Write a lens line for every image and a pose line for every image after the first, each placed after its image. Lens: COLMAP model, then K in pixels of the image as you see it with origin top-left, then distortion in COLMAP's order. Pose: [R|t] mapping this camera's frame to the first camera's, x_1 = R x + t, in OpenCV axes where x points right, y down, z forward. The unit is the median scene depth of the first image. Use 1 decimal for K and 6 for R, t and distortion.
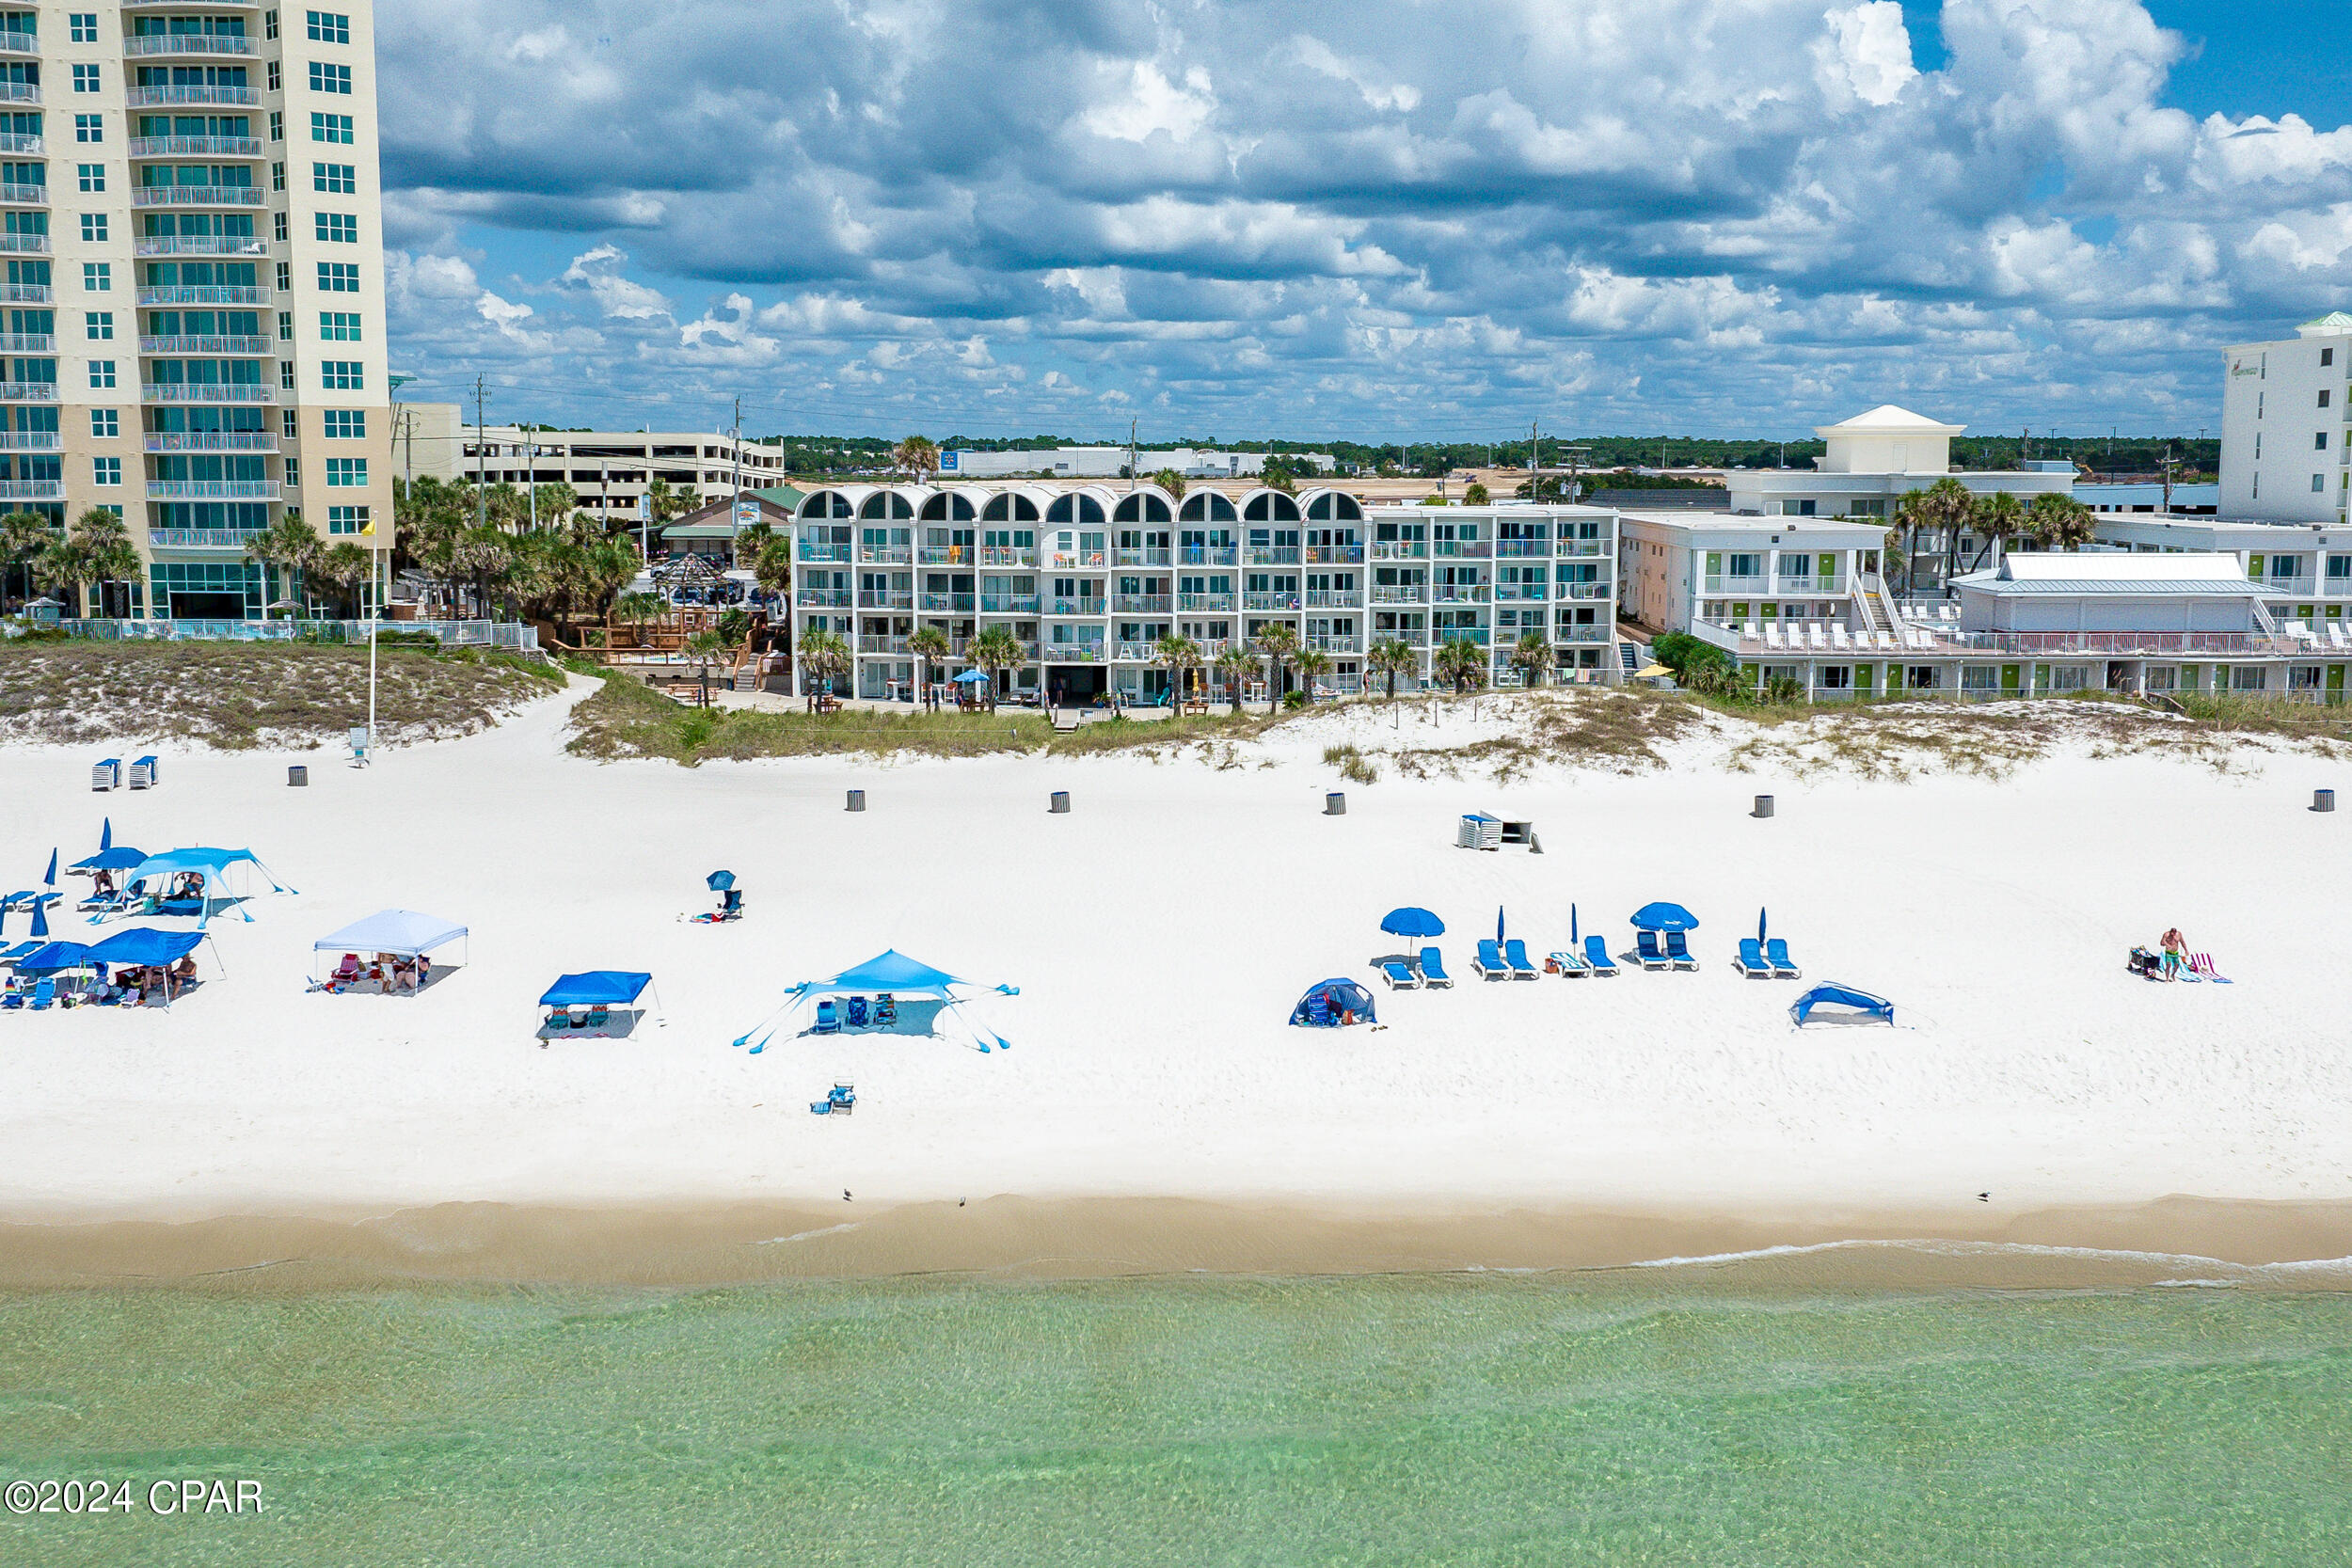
lens RADIAL K [[1724.9, 0, 1181.9], [0, 1724.9, 626.9], [0, 0, 1]] dist [0.003928, 0.000190]
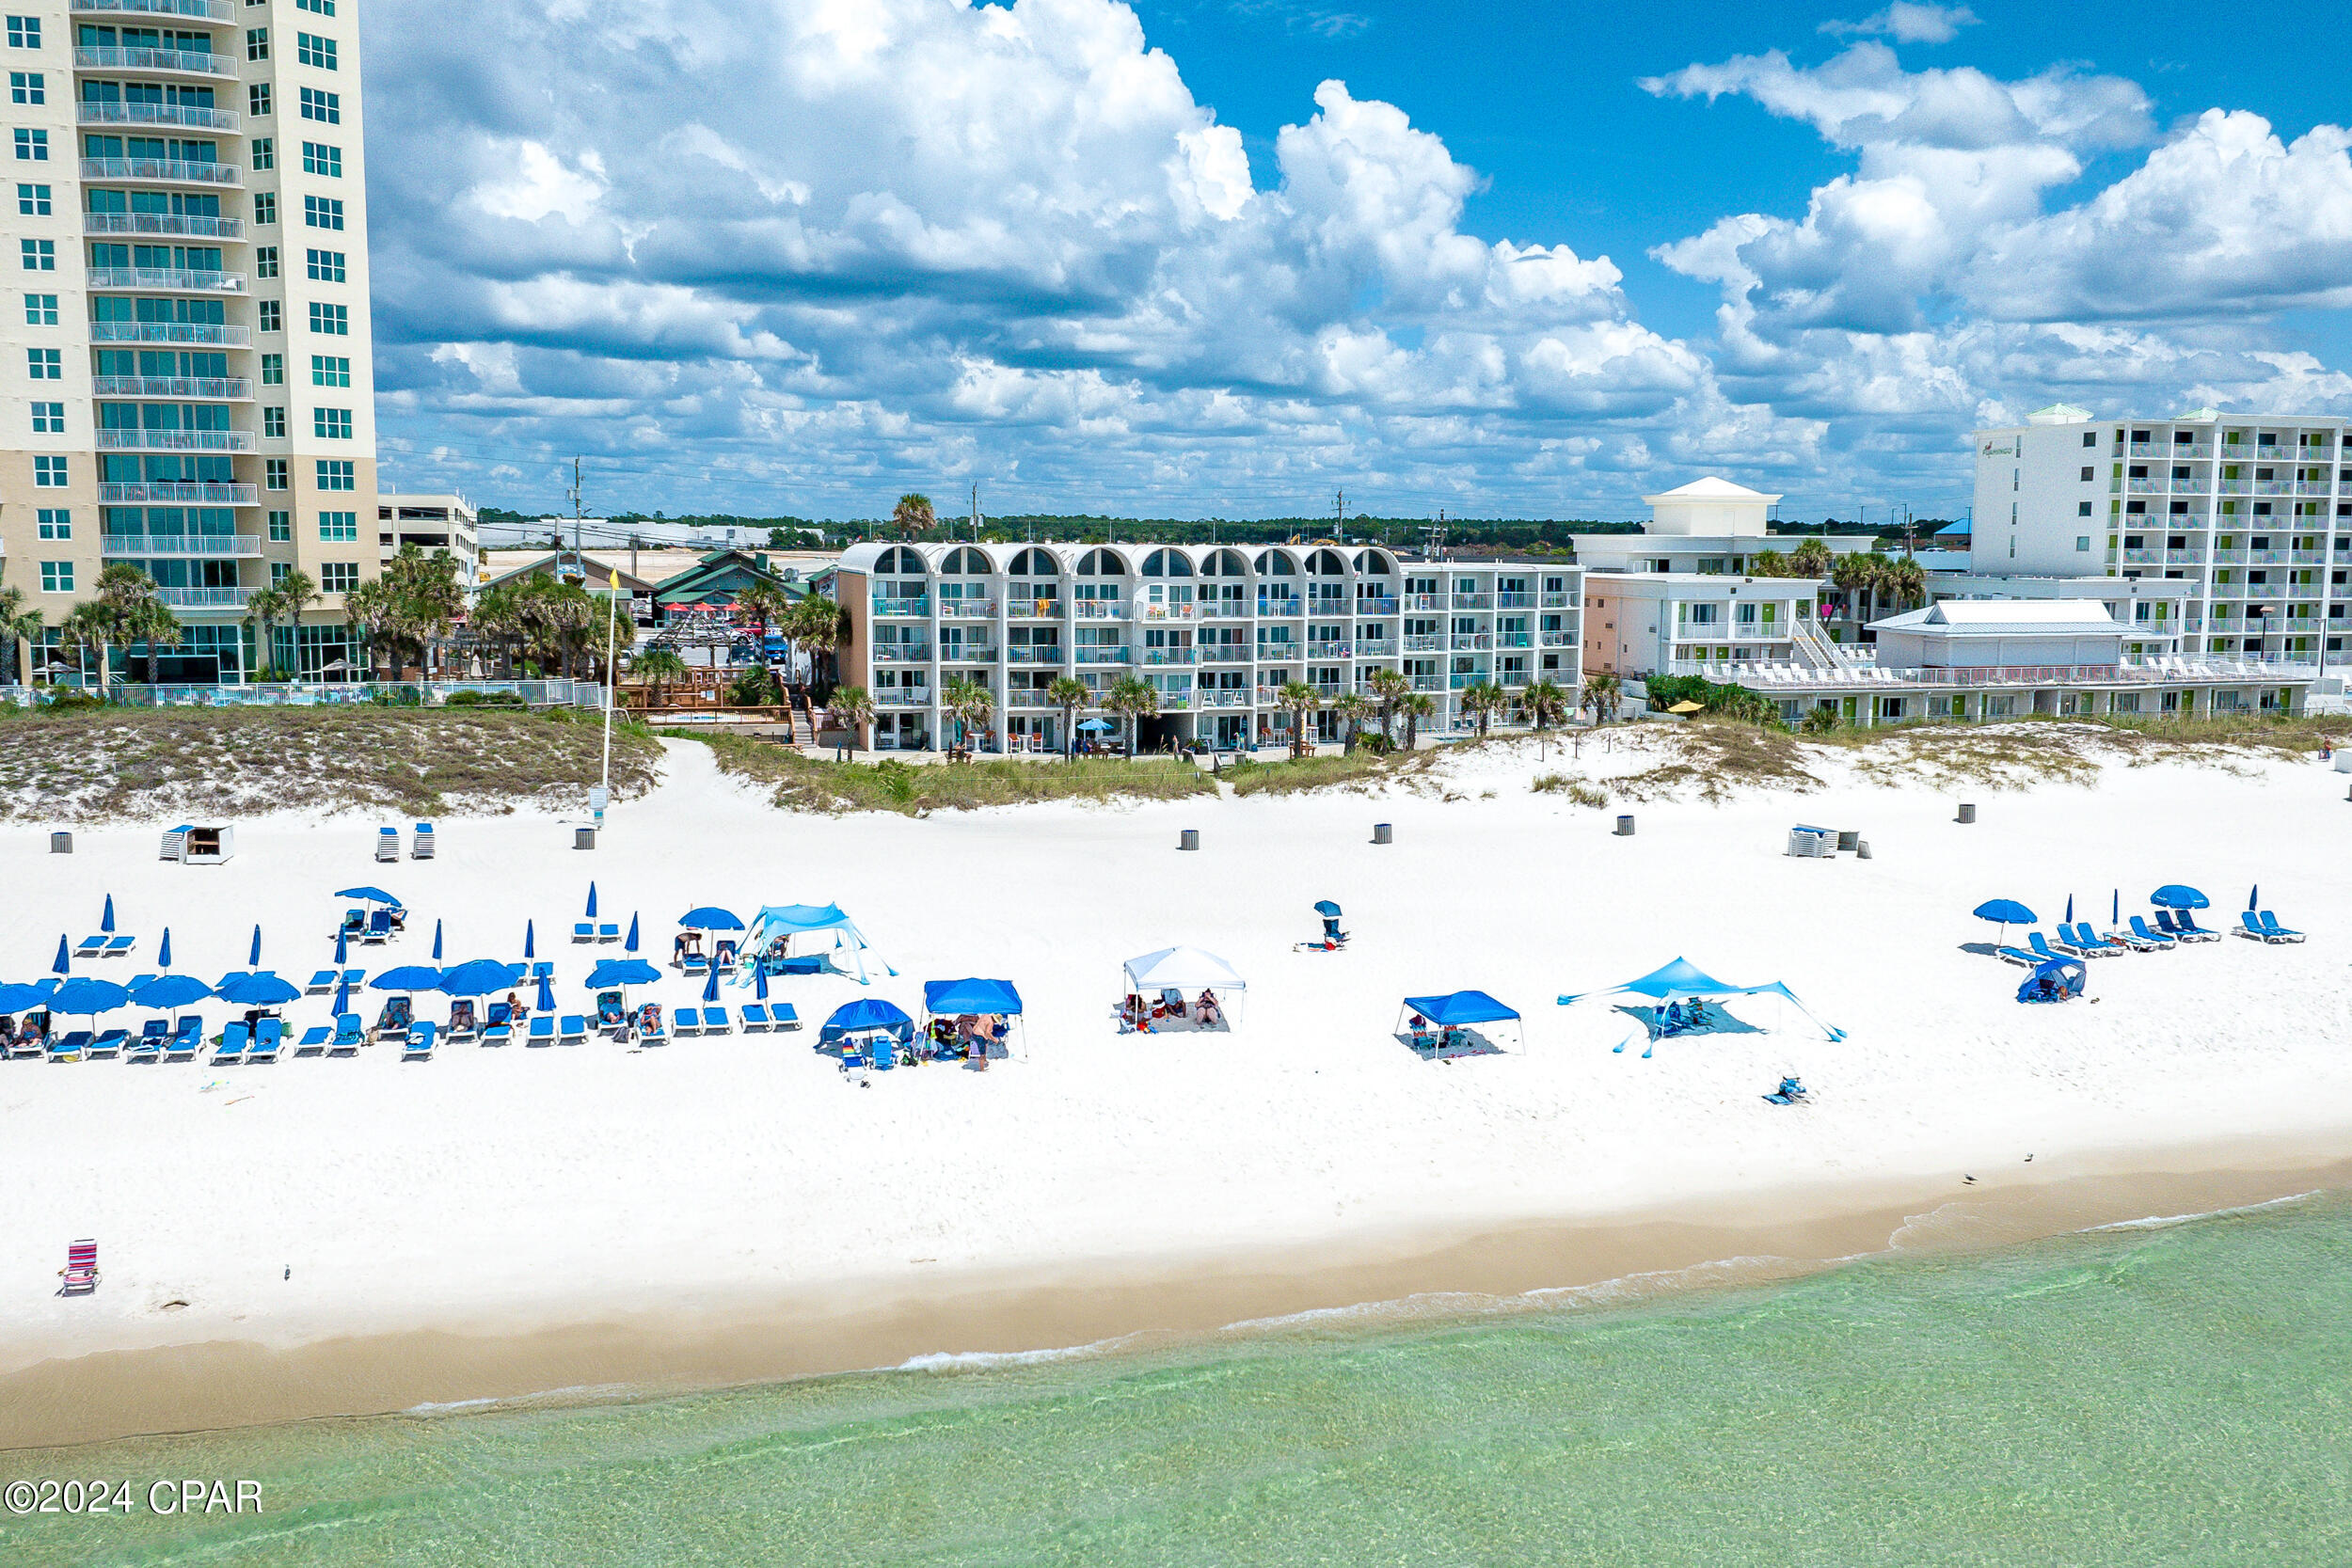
lens RADIAL K [[1630.2, 0, 1182.2], [0, 1630.2, 702.0], [0, 0, 1]] dist [0.000234, 0.001589]
pose [[0.973108, -0.019879, 0.229488, -0.259849], [0.017725, 0.999777, 0.011448, 0.004224], [-0.229664, -0.007072, 0.973244, 0.031031]]
